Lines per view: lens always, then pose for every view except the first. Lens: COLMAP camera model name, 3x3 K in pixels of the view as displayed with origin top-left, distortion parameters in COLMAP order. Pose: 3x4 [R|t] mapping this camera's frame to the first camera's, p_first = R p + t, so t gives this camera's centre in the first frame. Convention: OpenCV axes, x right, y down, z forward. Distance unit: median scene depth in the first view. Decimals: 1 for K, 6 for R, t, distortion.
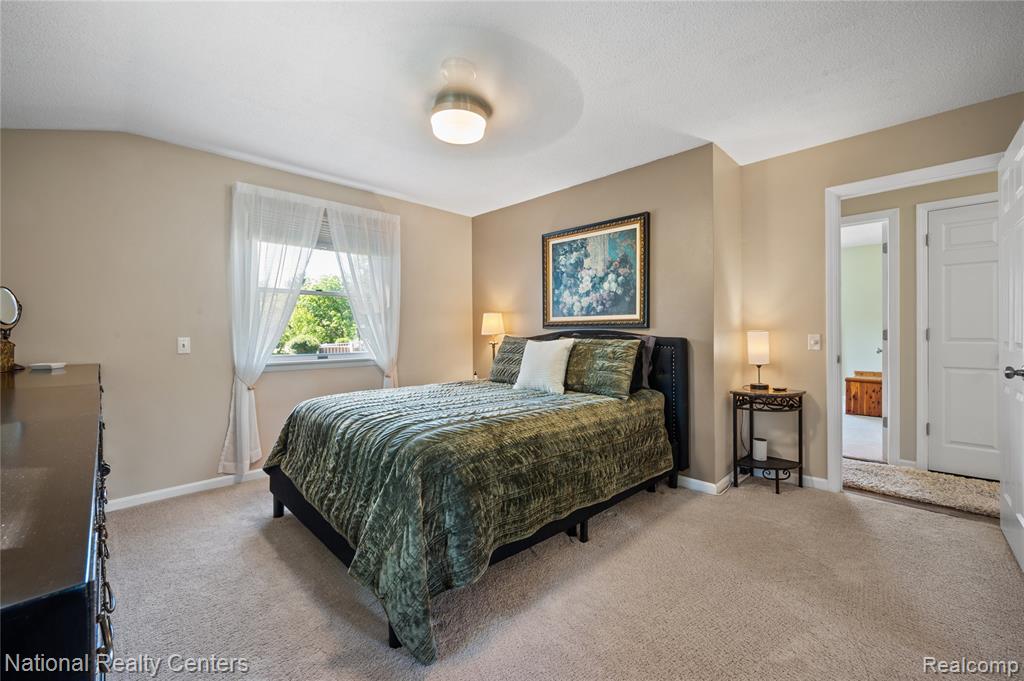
lens RADIAL K [[407.1, 0, 519.7], [0, 407.1, 335.0], [0, 0, 1]] dist [-0.000278, -0.000177]
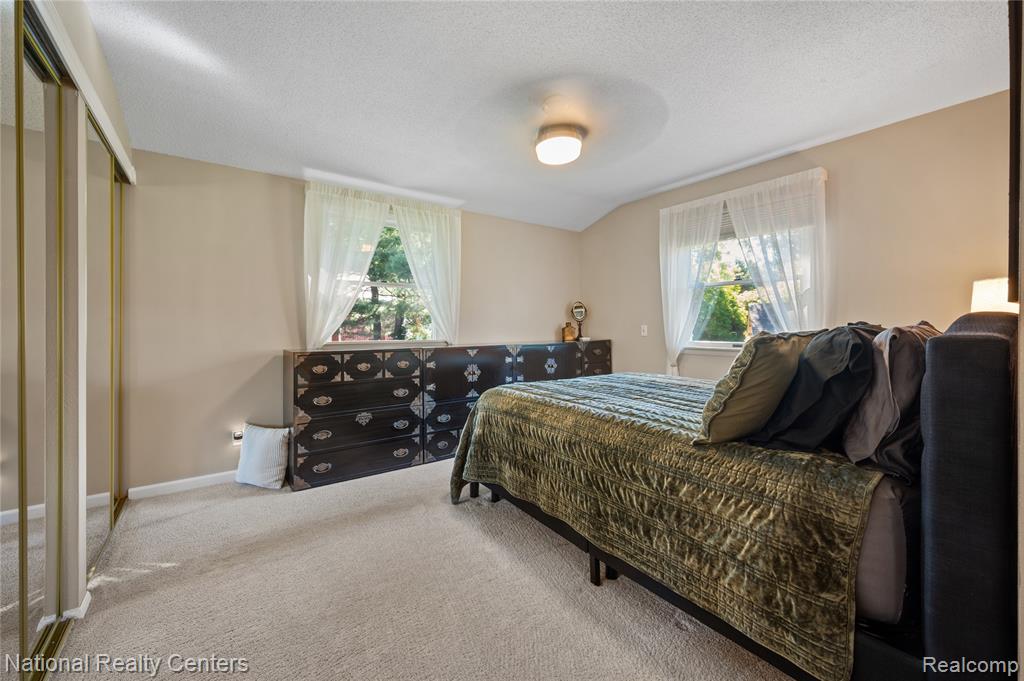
lens RADIAL K [[420.4, 0, 509.6], [0, 420.4, 323.0], [0, 0, 1]] dist [-0.001865, -0.000317]
pose [[-0.170375, 0.000778, -0.985379, 0.787195], [0.001117, 0.999999, 0.000596, -0.003464], [0.985379, -0.000999, -0.170376, 0.770307]]
